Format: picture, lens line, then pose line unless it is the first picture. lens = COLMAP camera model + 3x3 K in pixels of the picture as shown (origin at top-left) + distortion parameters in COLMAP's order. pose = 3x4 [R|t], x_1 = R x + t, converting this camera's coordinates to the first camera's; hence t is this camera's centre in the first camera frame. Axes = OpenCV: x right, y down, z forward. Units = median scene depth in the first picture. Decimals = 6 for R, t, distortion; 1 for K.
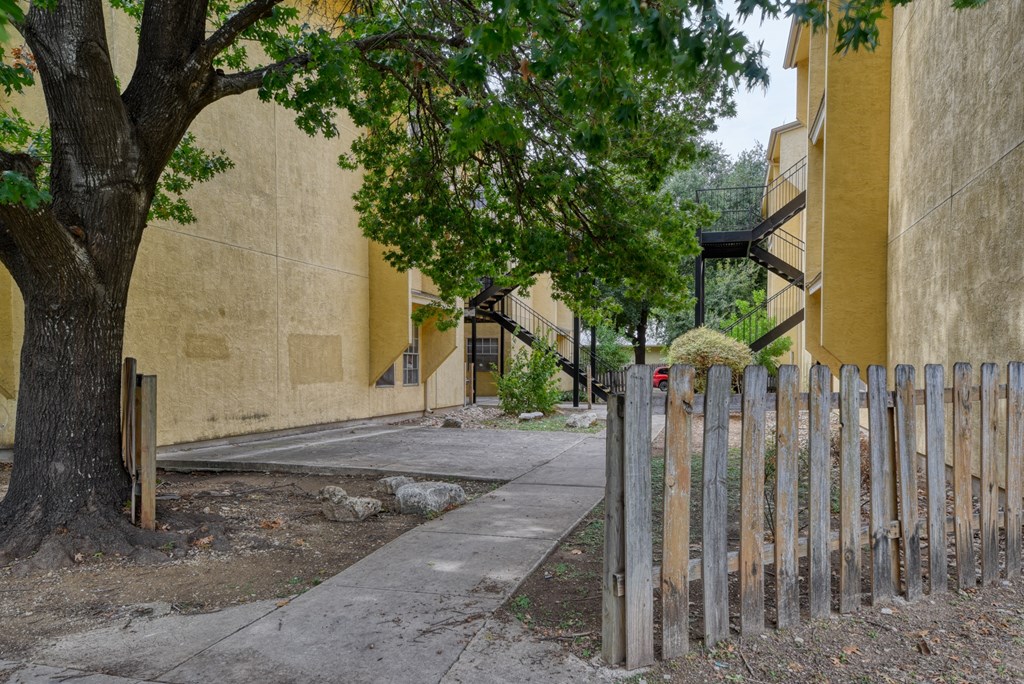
lens RADIAL K [[634.8, 0, 512.5], [0, 634.8, 349.1], [0, 0, 1]] dist [0.009670, 0.000558]
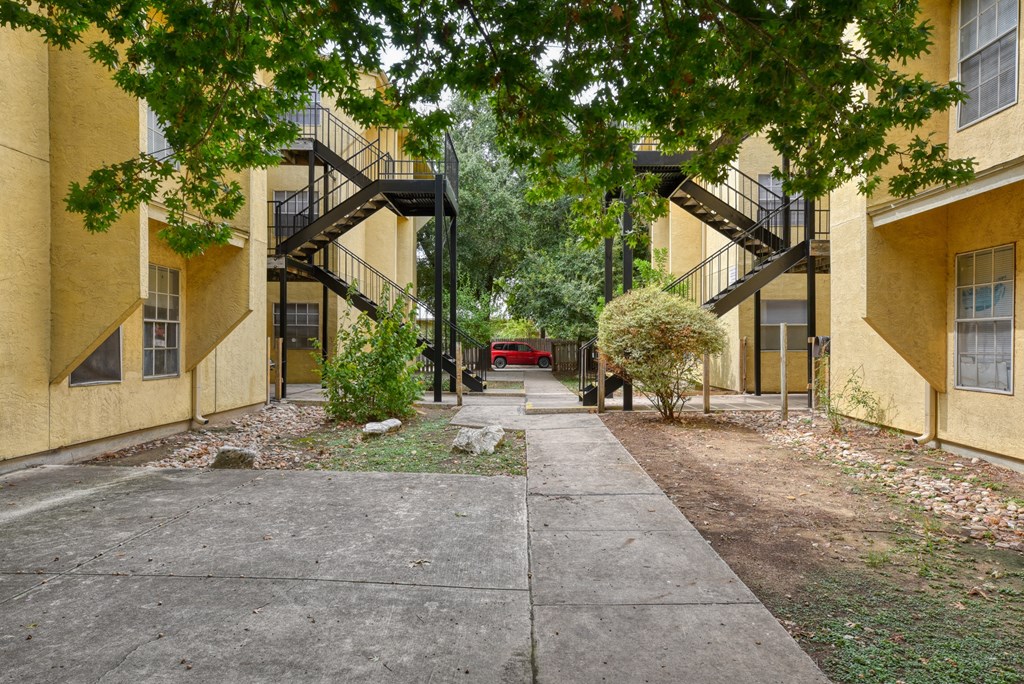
lens RADIAL K [[634.8, 0, 510.8], [0, 634.8, 342.1], [0, 0, 1]] dist [0.009670, 0.000558]
pose [[0.961036, 0.003016, 0.276408, -0.017837], [-0.011038, 0.999562, 0.027474, 0.006490], [-0.276204, -0.029454, 0.960648, 0.345270]]
